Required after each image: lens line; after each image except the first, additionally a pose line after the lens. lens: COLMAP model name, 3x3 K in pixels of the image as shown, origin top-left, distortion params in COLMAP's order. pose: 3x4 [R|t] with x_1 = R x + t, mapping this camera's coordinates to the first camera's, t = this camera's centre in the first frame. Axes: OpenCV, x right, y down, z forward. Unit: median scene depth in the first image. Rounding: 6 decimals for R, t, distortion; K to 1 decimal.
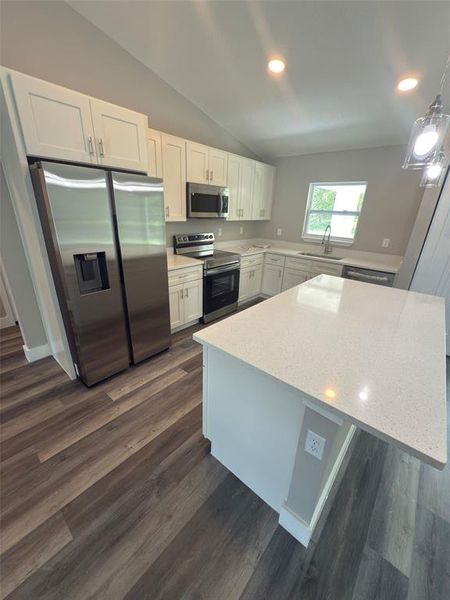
lens RADIAL K [[238.5, 0, 224.0], [0, 238.5, 301.4], [0, 0, 1]] dist [0.000713, 0.000293]
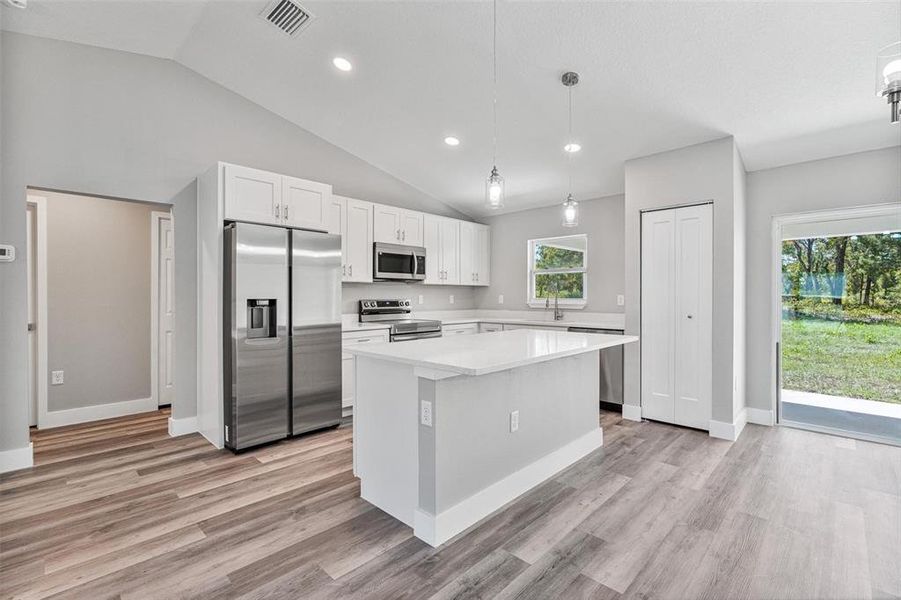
lens RADIAL K [[404.4, 0, 449.1], [0, 404.4, 298.7], [0, 0, 1]] dist [-0.004566, 0.000481]
pose [[0.997491, -0.039861, -0.058499, 0.212737], [0.016101, 0.932484, -0.360853, 0.268882], [0.068933, 0.359005, 0.930786, -0.351787]]
